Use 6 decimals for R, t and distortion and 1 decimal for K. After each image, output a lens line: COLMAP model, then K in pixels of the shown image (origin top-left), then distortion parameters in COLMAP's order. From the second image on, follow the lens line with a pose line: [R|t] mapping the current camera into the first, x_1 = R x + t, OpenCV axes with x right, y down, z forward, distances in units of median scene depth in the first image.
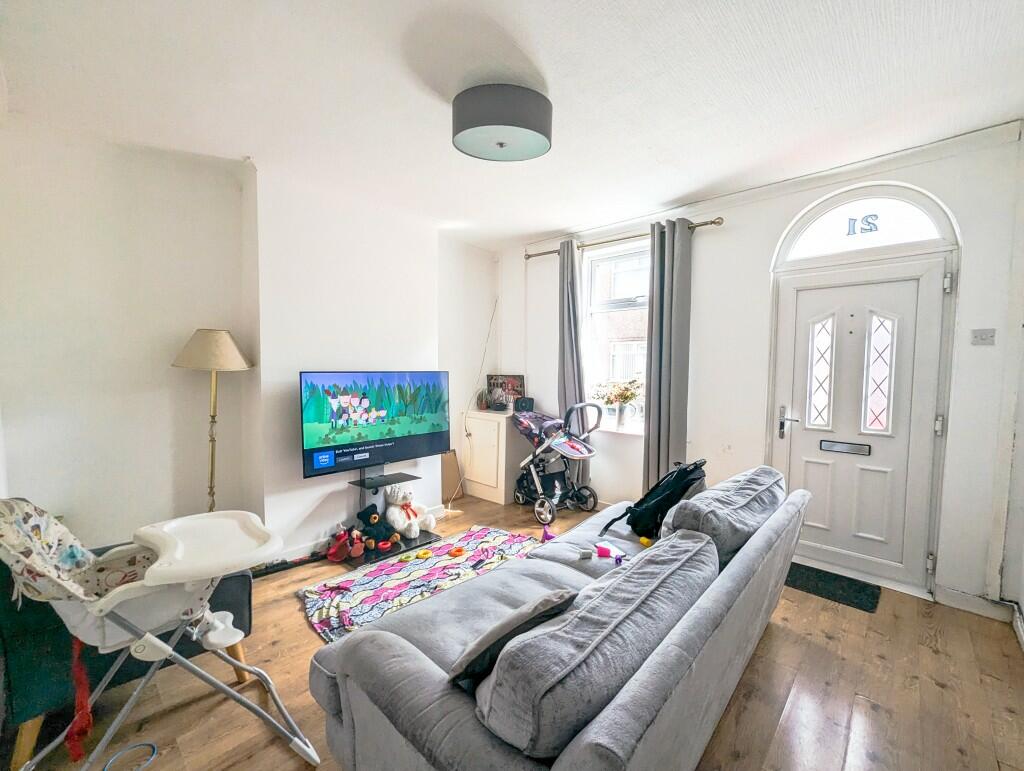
lens RADIAL K [[417.9, 0, 515.3], [0, 417.9, 389.5], [0, 0, 1]] dist [-0.013505, -0.000195]
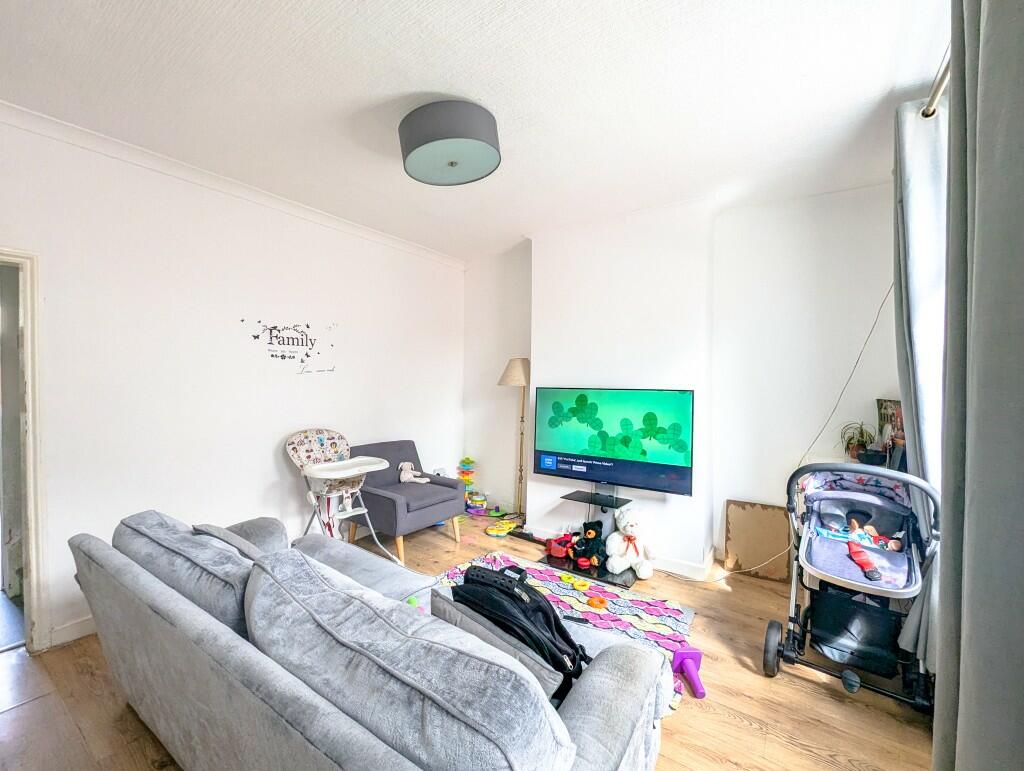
lens RADIAL K [[417.9, 0, 515.3], [0, 417.9, 384.6], [0, 0, 1]] dist [-0.013505, -0.000195]
pose [[0.141828, -0.005623, -0.989875, 0.660711], [-0.055672, 0.998356, -0.013648, -0.029209], [0.988325, 0.057044, 0.141282, 0.676593]]
